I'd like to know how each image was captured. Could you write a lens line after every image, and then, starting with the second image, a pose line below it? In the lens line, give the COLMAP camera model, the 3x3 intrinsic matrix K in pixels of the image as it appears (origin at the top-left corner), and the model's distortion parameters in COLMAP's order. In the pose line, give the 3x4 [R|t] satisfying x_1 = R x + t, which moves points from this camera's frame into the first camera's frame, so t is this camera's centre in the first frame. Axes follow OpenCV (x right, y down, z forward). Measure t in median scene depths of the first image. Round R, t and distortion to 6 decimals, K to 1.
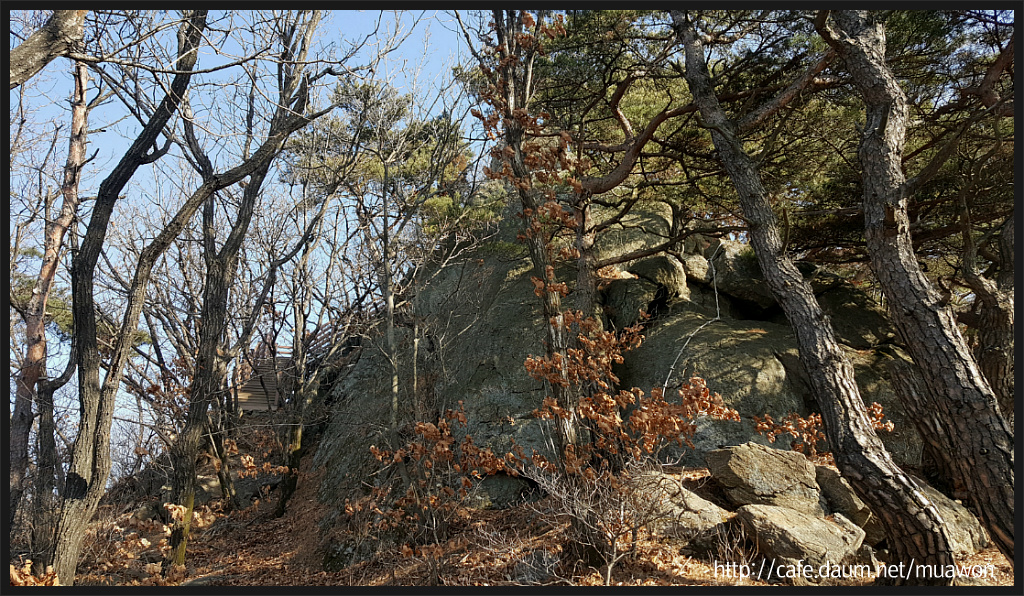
lens RADIAL K [[738.3, 0, 512.0], [0, 738.3, 314.3], [0, 0, 1]] dist [0.133933, -0.235322]
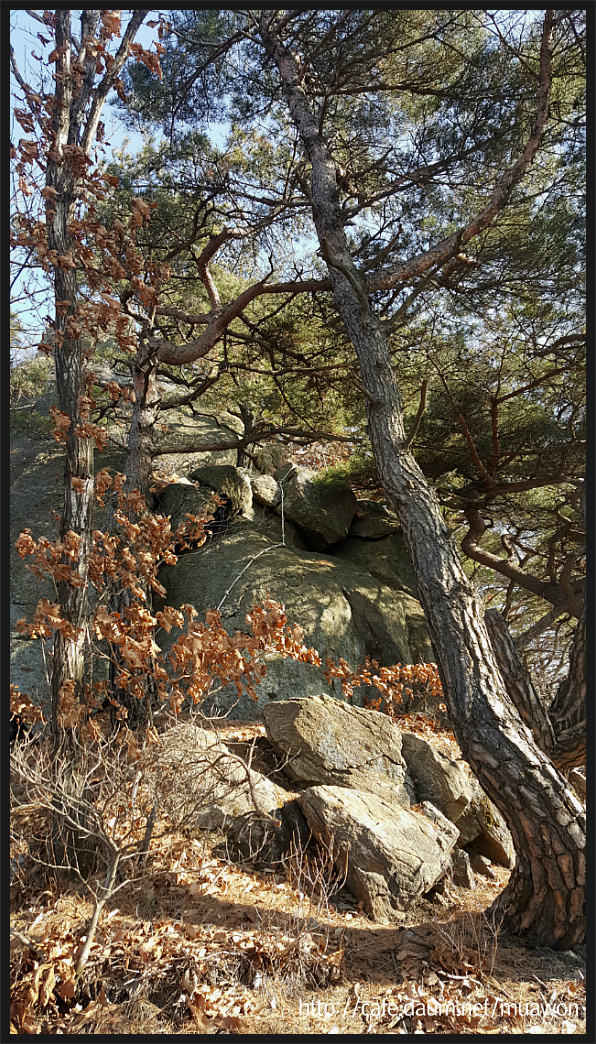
lens RADIAL K [[723.3, 0, 298.0], [0, 723.3, 522.0], [0, 0, 1]] dist [0.187312, -0.332415]
pose [[0.937210, 0.152761, 0.313532, 0.040235], [-0.139663, 0.988131, -0.063964, 0.053856], [-0.319581, 0.016159, 0.947421, 0.332528]]
